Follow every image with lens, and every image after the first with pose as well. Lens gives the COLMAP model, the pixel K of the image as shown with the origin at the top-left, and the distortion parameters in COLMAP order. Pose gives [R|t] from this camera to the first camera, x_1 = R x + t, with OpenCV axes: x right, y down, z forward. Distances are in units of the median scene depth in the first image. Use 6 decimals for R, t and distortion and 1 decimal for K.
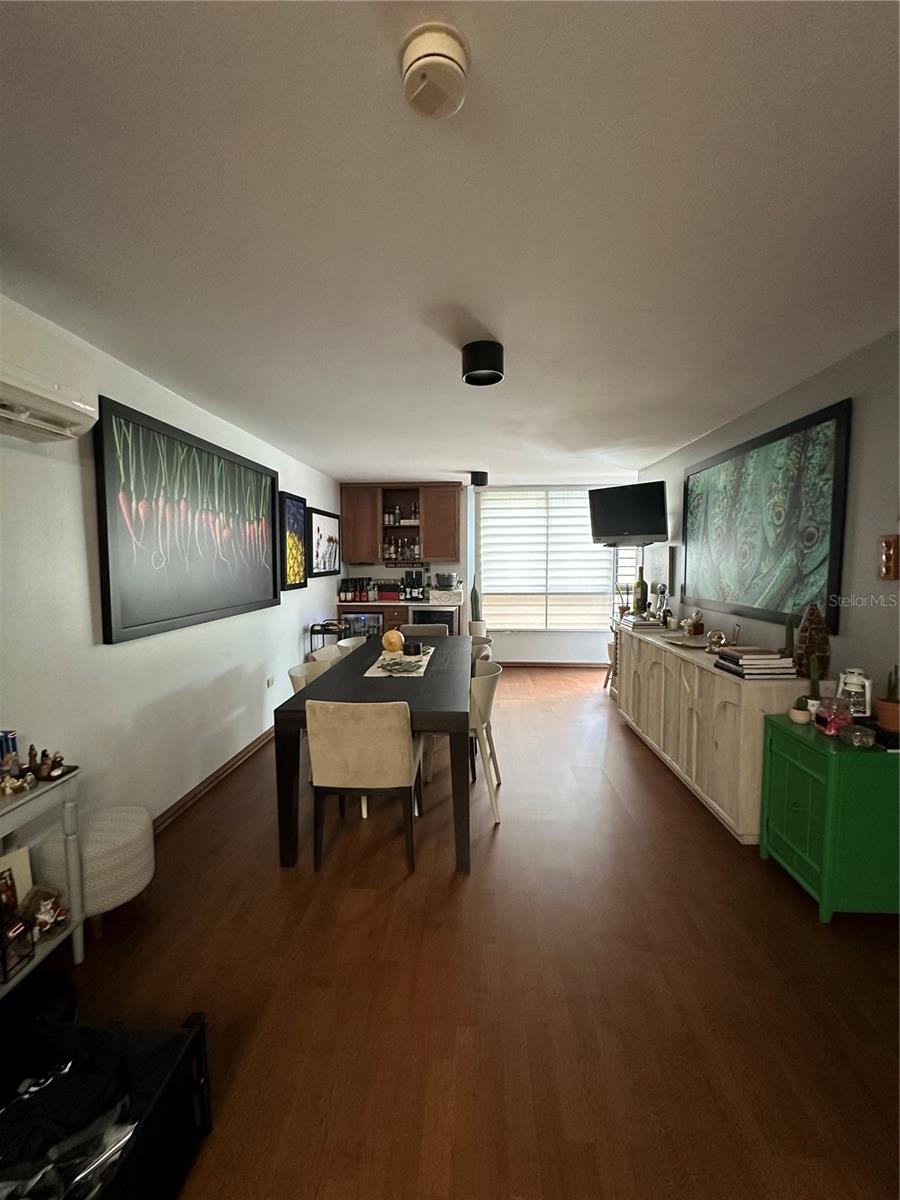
lens RADIAL K [[475.9, 0, 445.1], [0, 475.9, 598.3], [0, 0, 1]] dist [-0.001959, -0.000133]
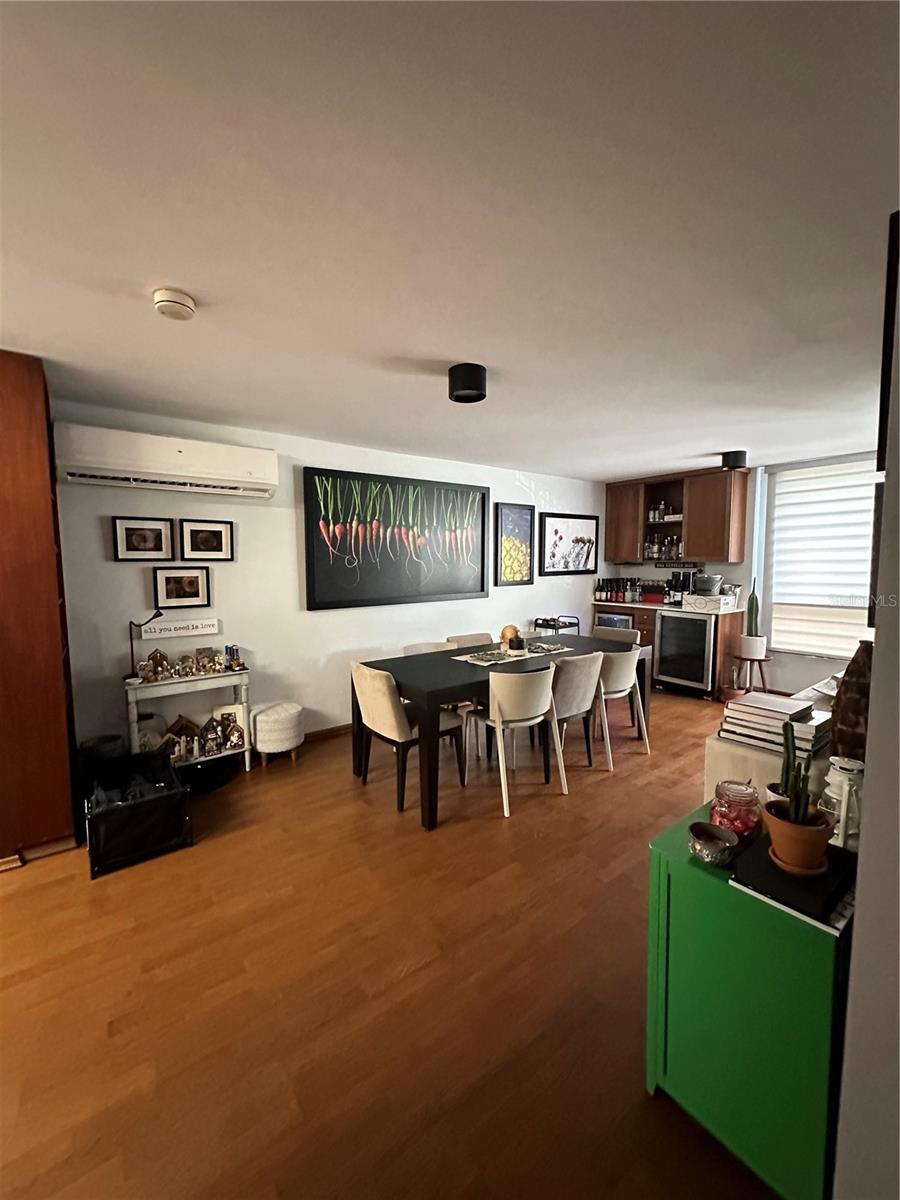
lens RADIAL K [[475.9, 0, 453.3], [0, 475.9, 596.7], [0, 0, 1]] dist [-0.001959, -0.000133]
pose [[0.653060, 0.058094, -0.755075, 0.352854], [-0.058118, 0.997958, 0.026515, -0.010879], [0.755073, 0.026568, 0.655103, 0.102665]]
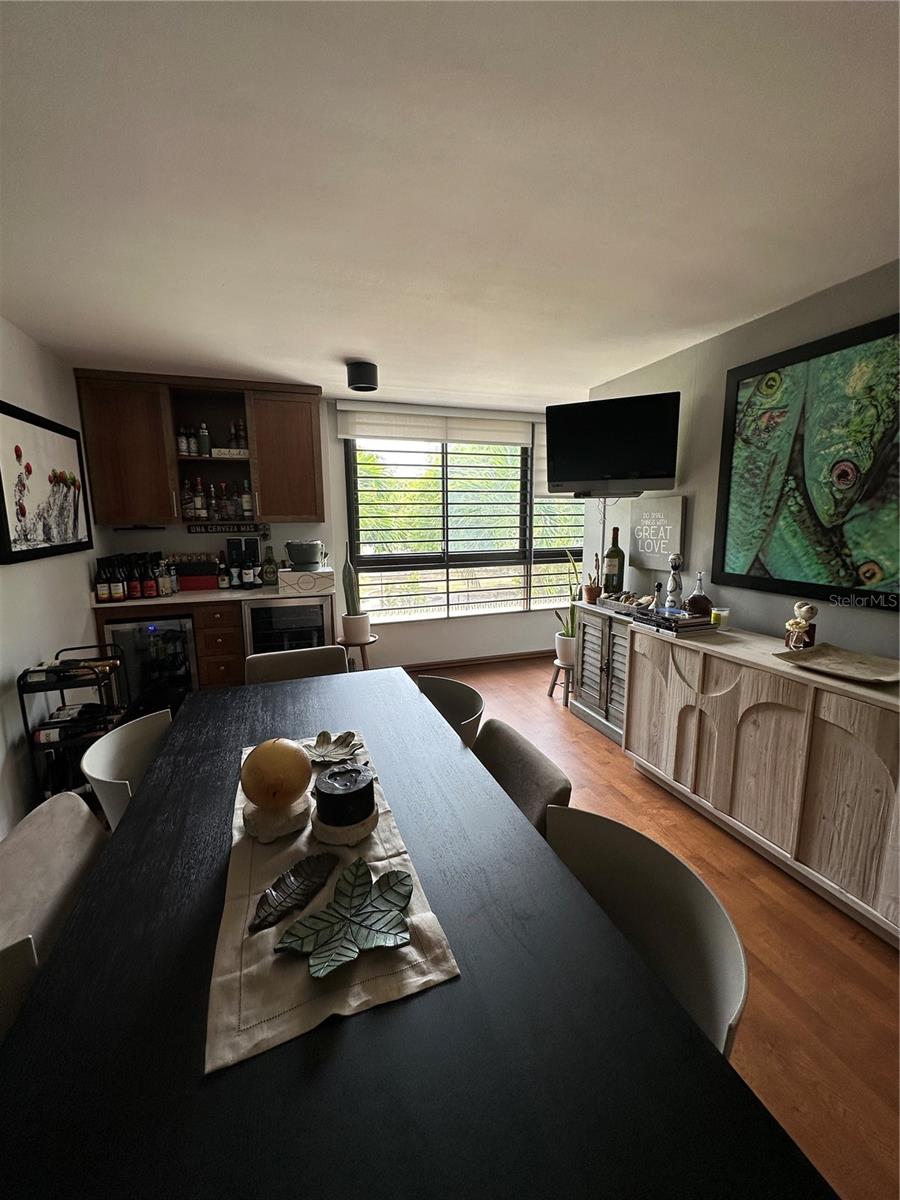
lens RADIAL K [[475.9, 0, 444.9], [0, 475.9, 598.4], [0, 0, 1]] dist [-0.001959, -0.000133]
pose [[0.923347, -0.071222, 0.377303, -0.065789], [0.038060, 0.994784, 0.094639, -0.031615], [-0.382075, -0.073024, 0.921242, 0.374058]]
